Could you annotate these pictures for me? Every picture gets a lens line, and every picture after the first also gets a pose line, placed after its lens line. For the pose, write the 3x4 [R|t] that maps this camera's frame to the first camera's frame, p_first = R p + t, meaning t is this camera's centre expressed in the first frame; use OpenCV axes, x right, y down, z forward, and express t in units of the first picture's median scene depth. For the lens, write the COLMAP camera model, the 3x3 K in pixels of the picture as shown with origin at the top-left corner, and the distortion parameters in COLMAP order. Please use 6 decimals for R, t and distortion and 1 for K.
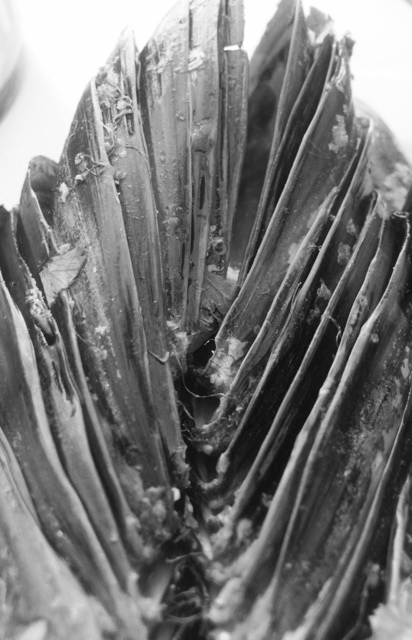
lens RADIAL K [[544.3, 0, 221.3], [0, 544.3, 320.0], [0, 0, 1]] dist [0.077358, 0.002691]
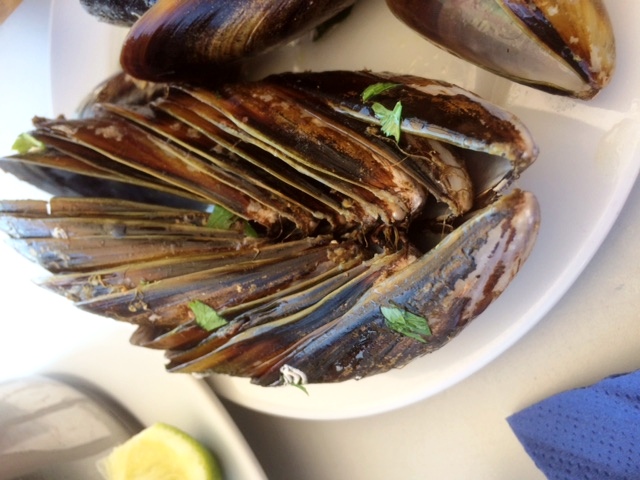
lens RADIAL K [[541.1, 0, 320.0], [0, 541.1, 240.0], [0, 0, 1]] dist [0.075765, -0.004193]
pose [[-0.002748, -0.998721, -0.050488, 0.009109], [0.997676, -0.006175, 0.067850, 0.131734], [-0.068075, -0.050185, 0.996417, -0.568391]]
